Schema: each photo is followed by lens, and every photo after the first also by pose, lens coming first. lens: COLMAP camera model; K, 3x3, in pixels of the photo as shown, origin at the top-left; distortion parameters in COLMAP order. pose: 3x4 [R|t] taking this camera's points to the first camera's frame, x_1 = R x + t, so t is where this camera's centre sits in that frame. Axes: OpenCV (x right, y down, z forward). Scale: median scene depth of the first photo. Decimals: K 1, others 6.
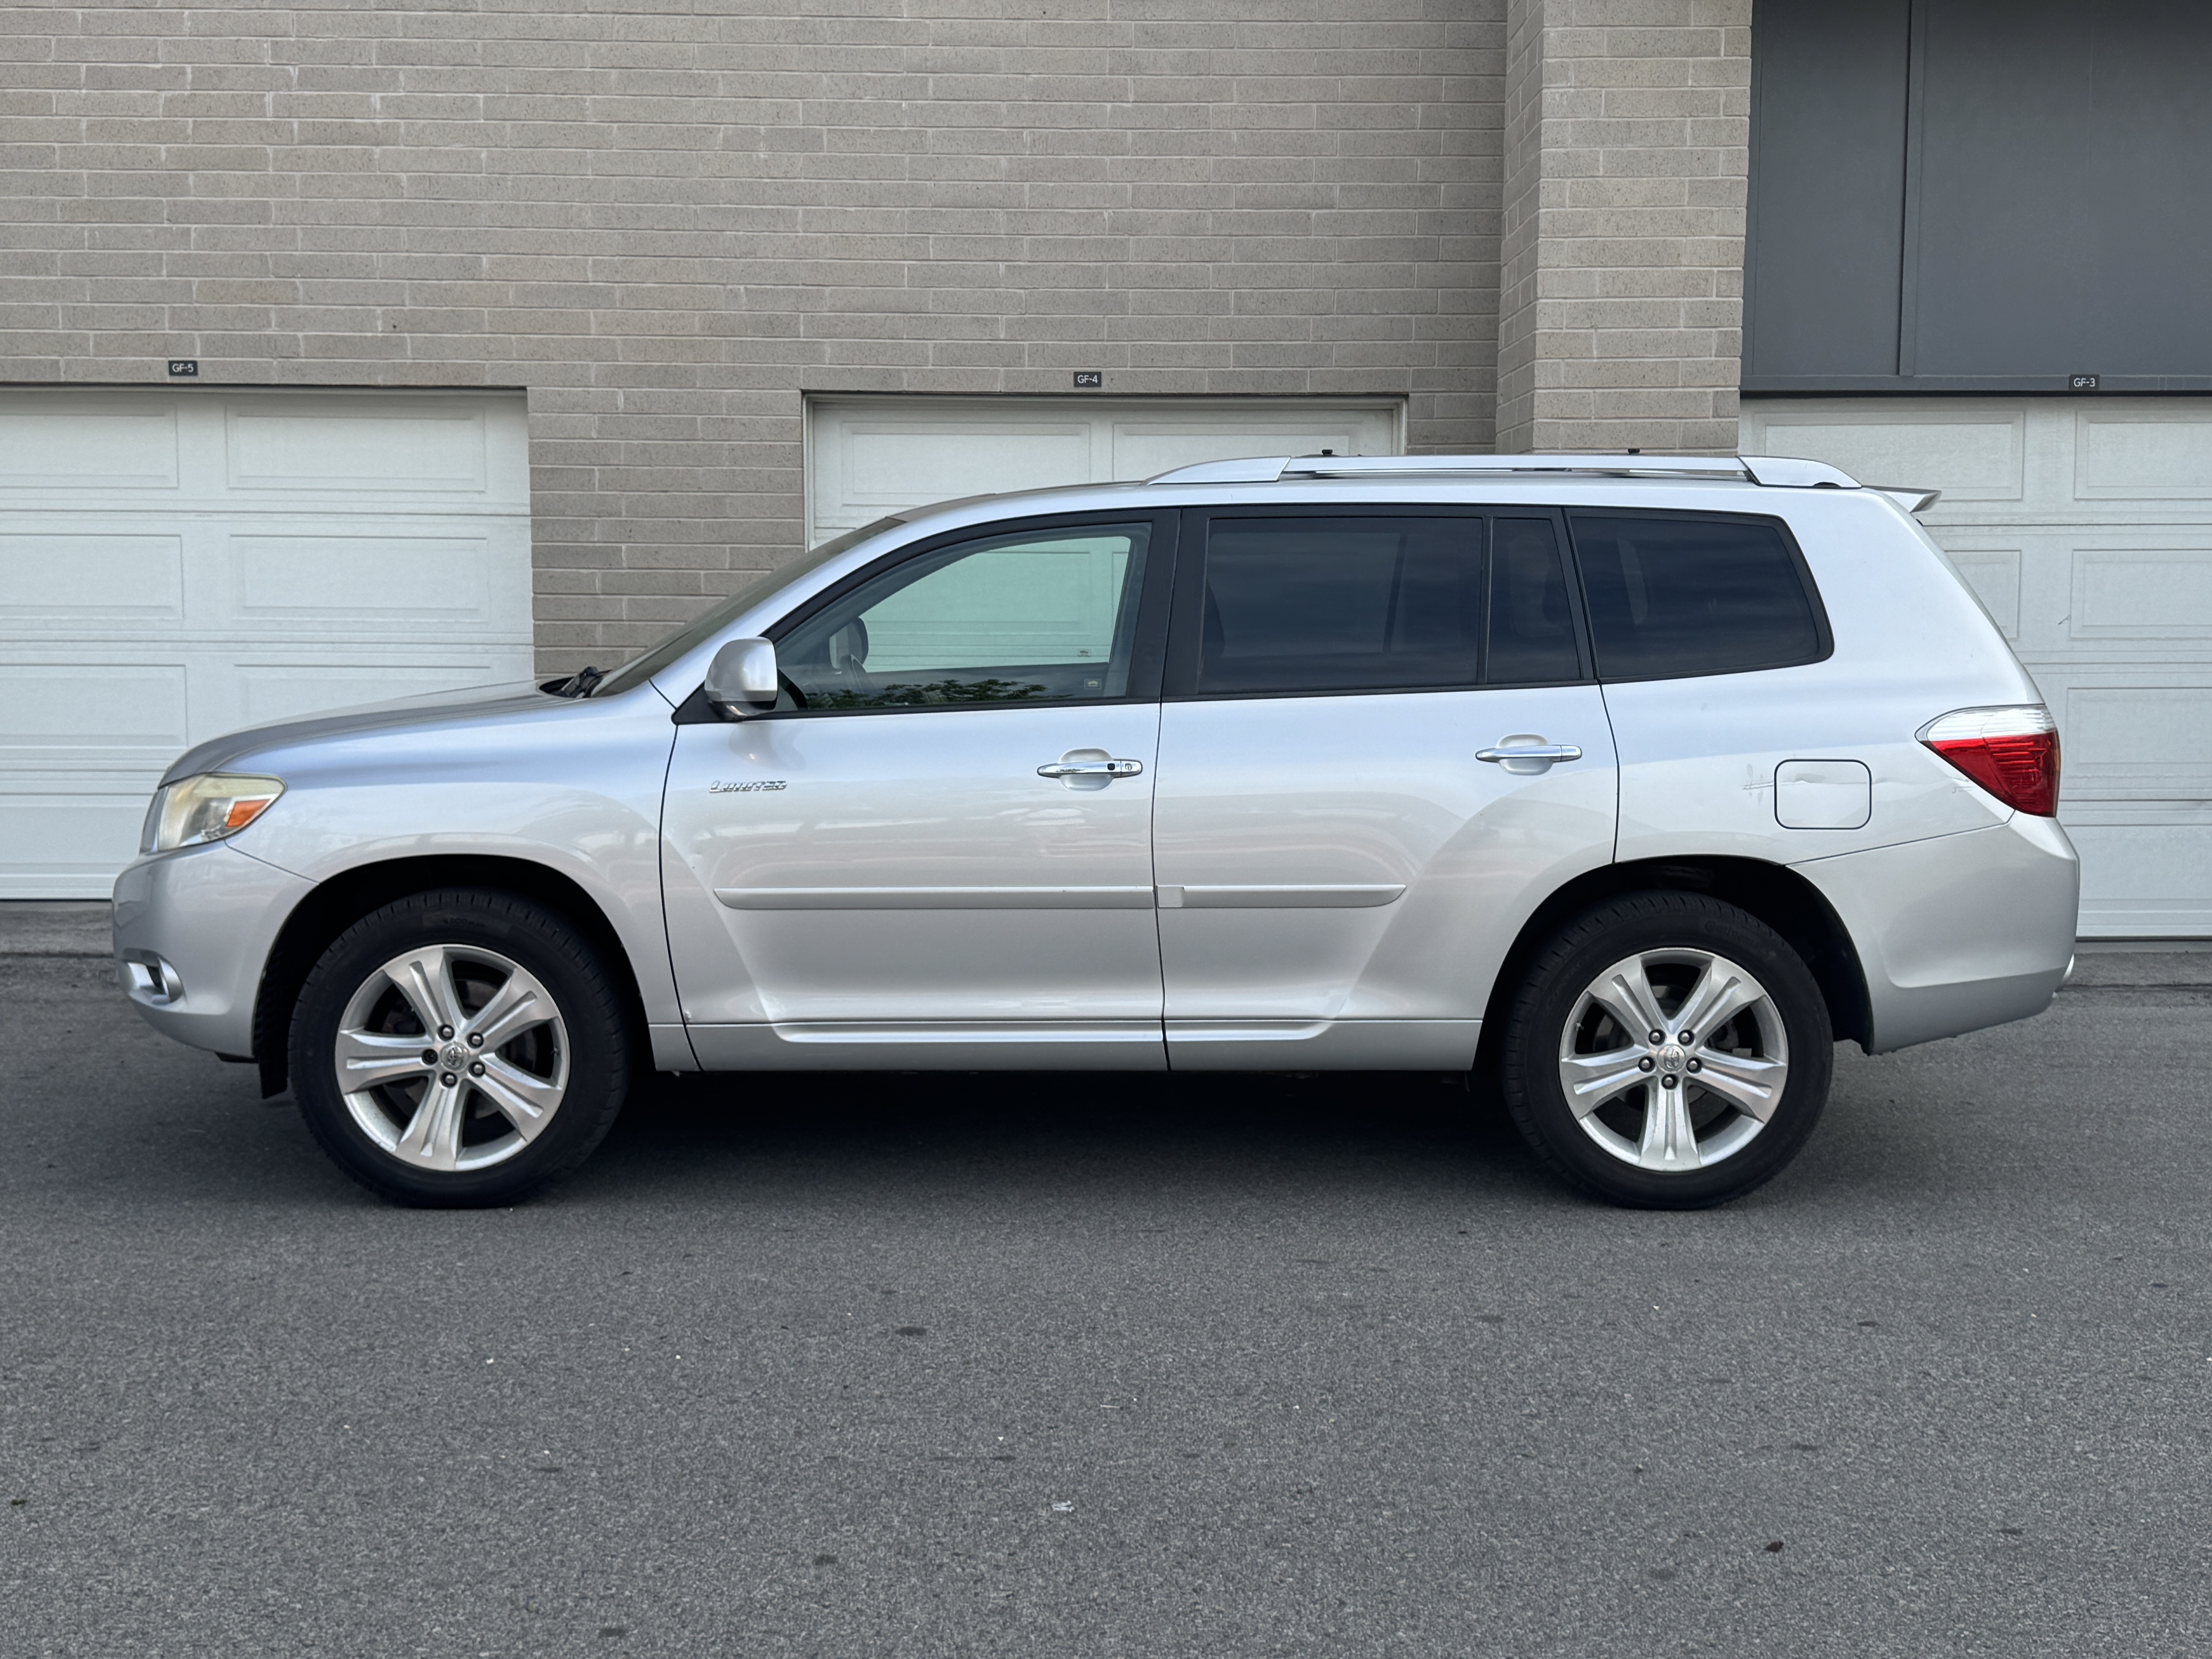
lens RADIAL K [[2440.5, 0, 1104.9], [0, 2440.5, 822.3], [0, 0, 1]] dist [0.188652, -0.409015]
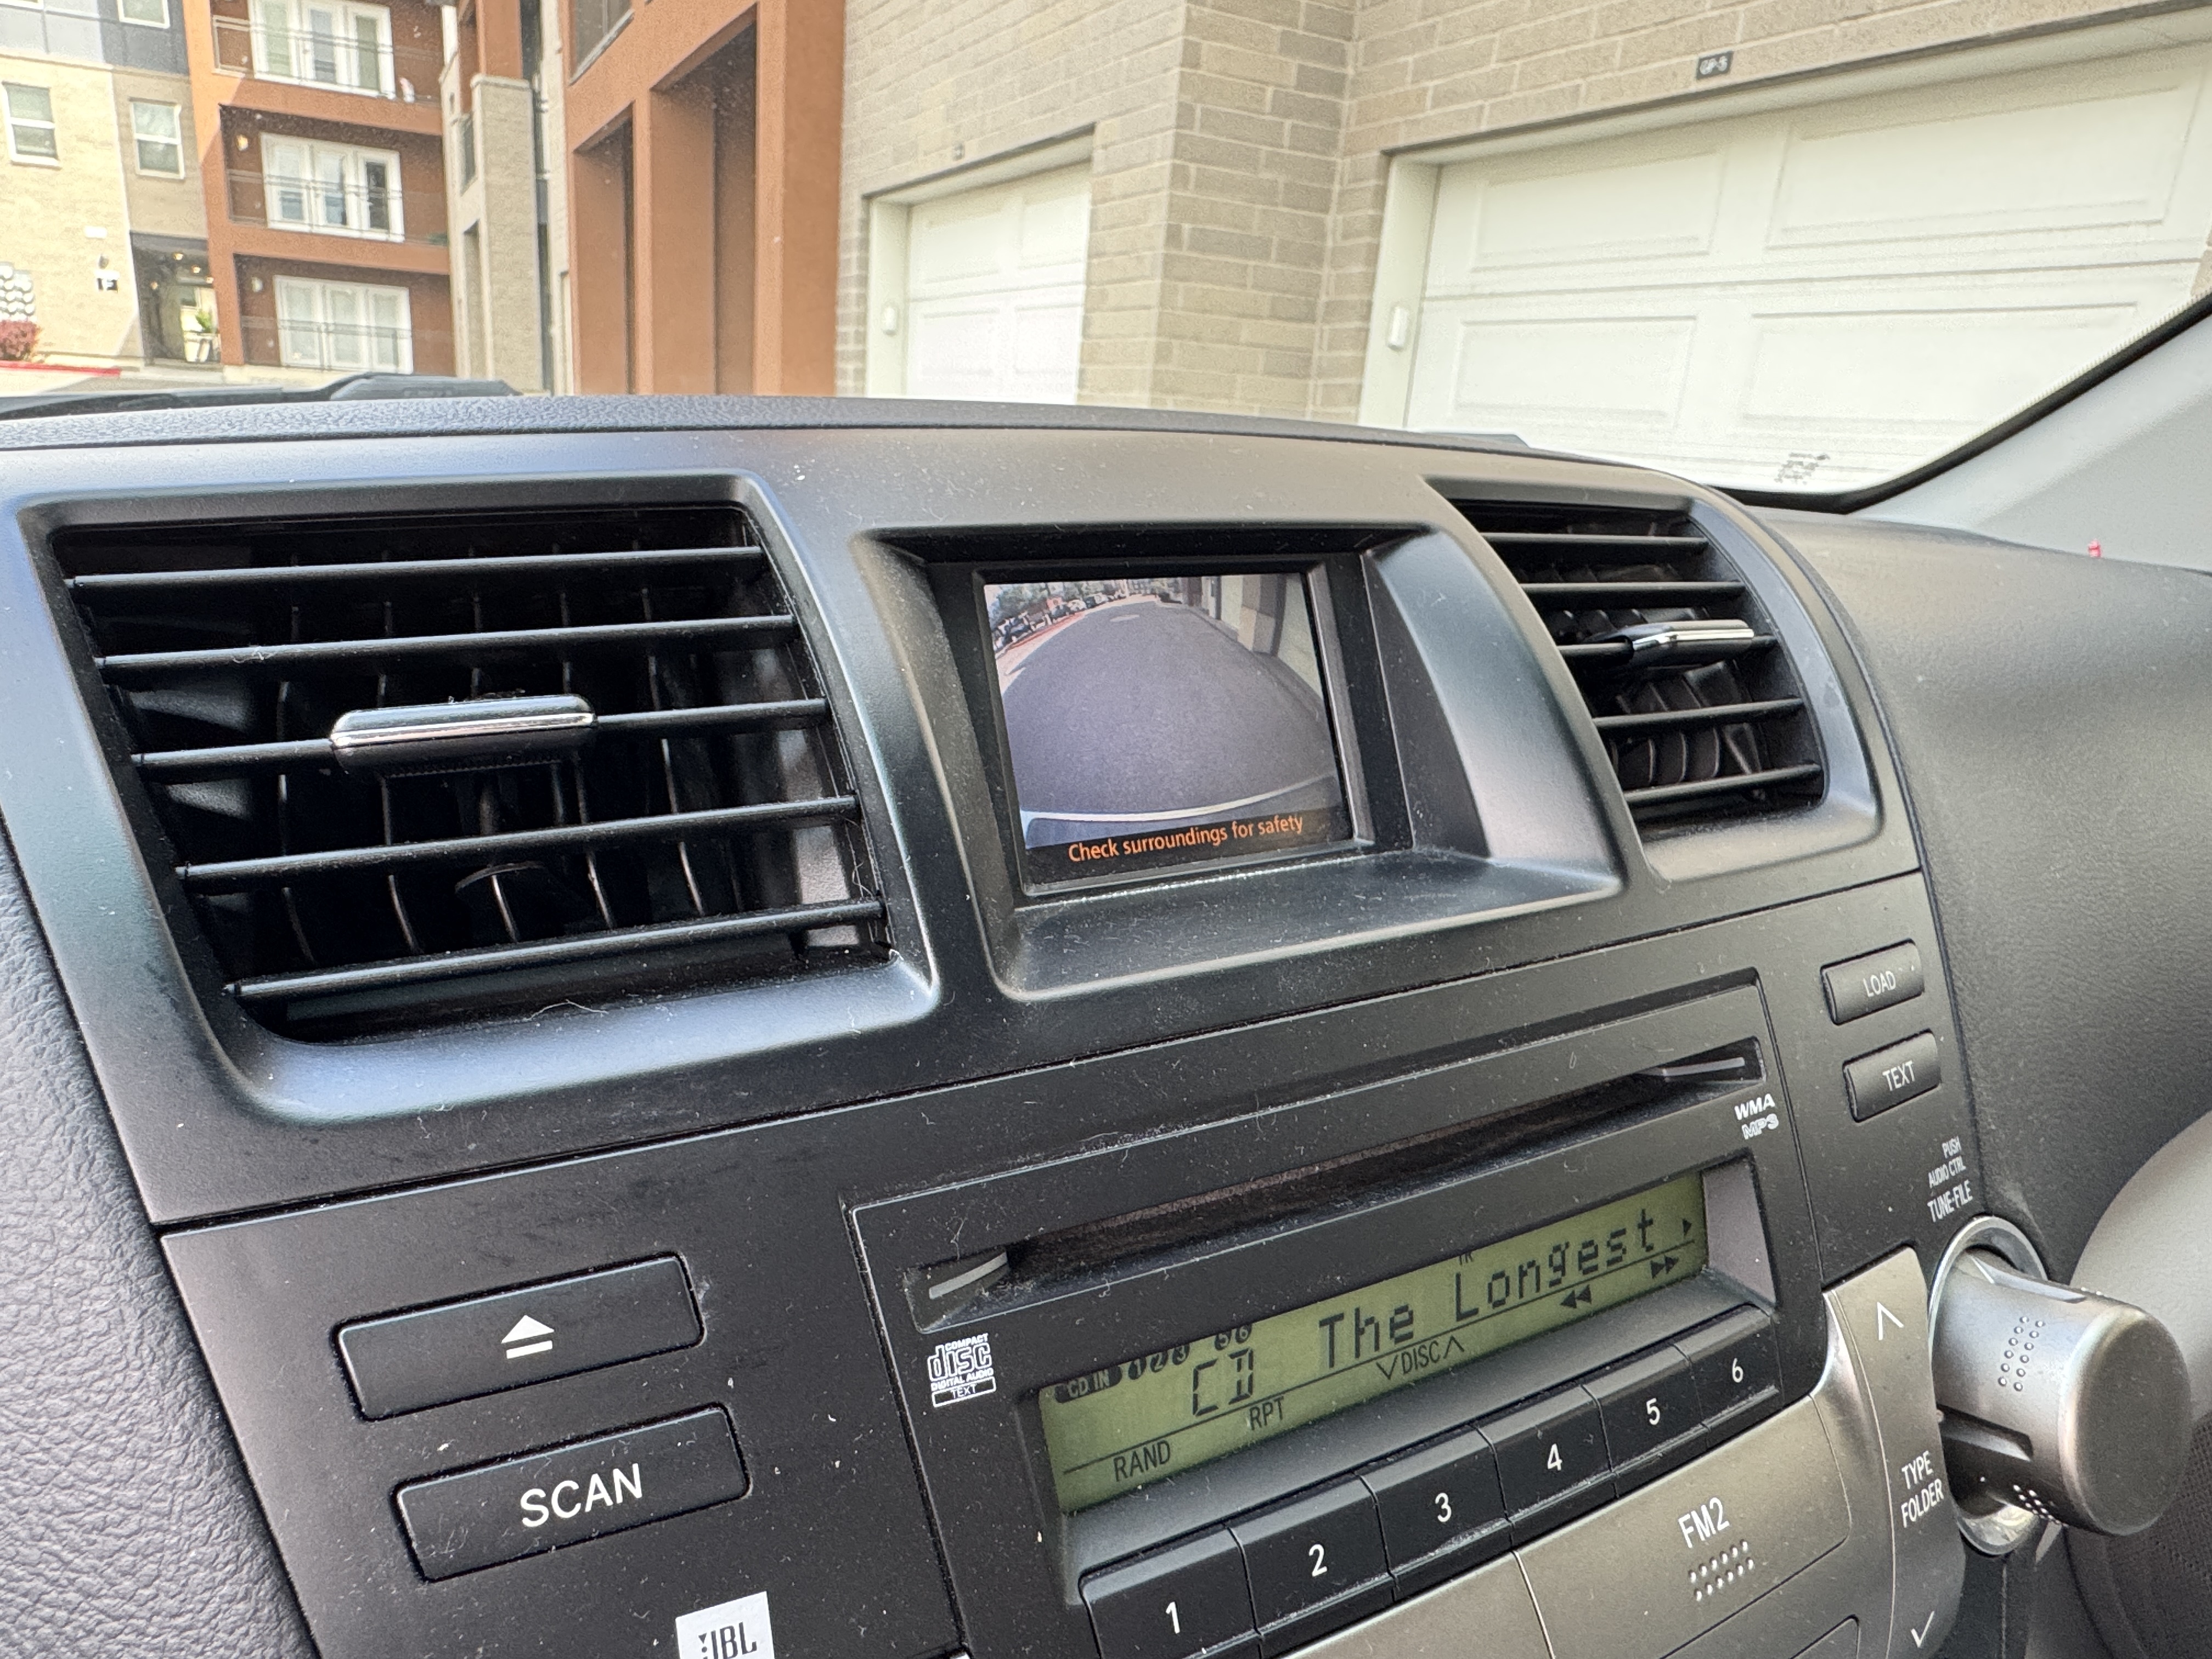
lens RADIAL K [[1330.4, 0, 1019.6], [0, 1330.4, 818.0], [0, 0, 1]] dist [-0.005168, 0.000848]
pose [[0.428743, 0.290713, -0.855375, -0.061736], [-0.145491, 0.956671, 0.252215, -0.040404], [0.891635, 0.016314, 0.452462, 0.647254]]
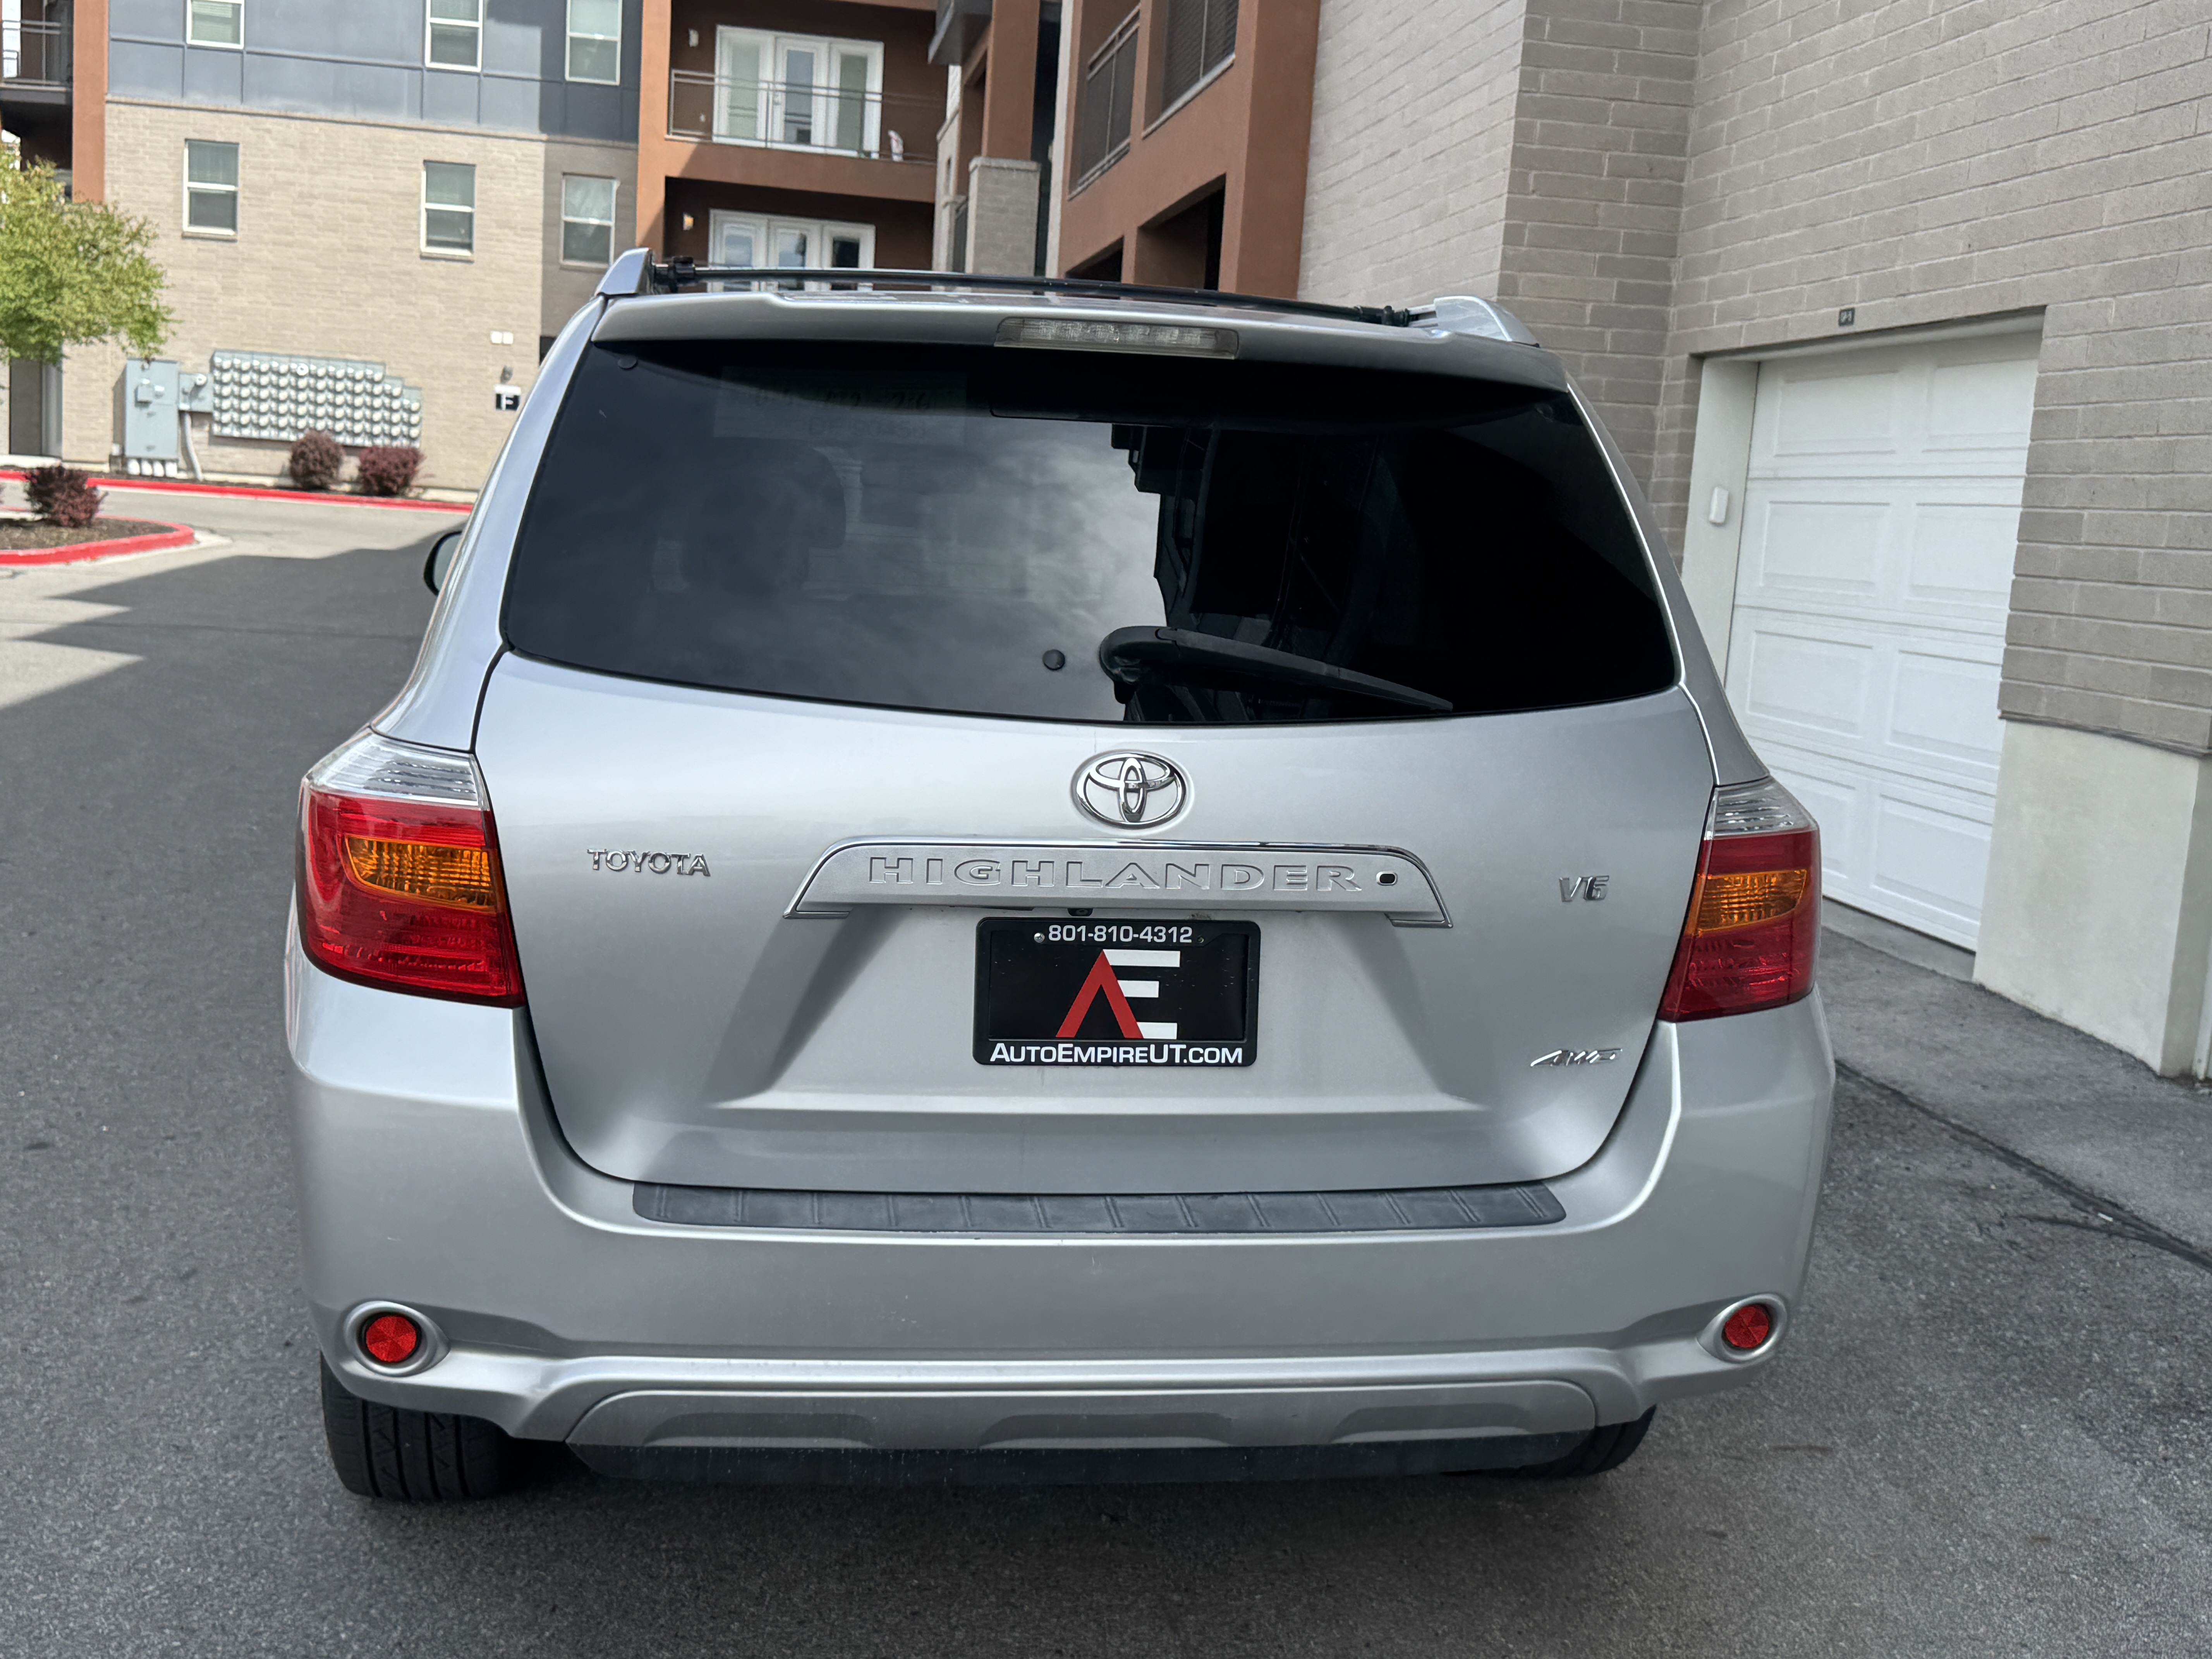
lens RADIAL K [[2381.1, 0, 1076.0], [0, 2381.1, 819.5], [0, 0, 1]] dist [0.205096, -0.459186]
pose [[0.122287, 0.134564, -0.983330, 0.490022], [-0.154801, 0.981227, 0.115025, -0.061183], [0.980348, 0.138154, 0.140822, 0.625355]]
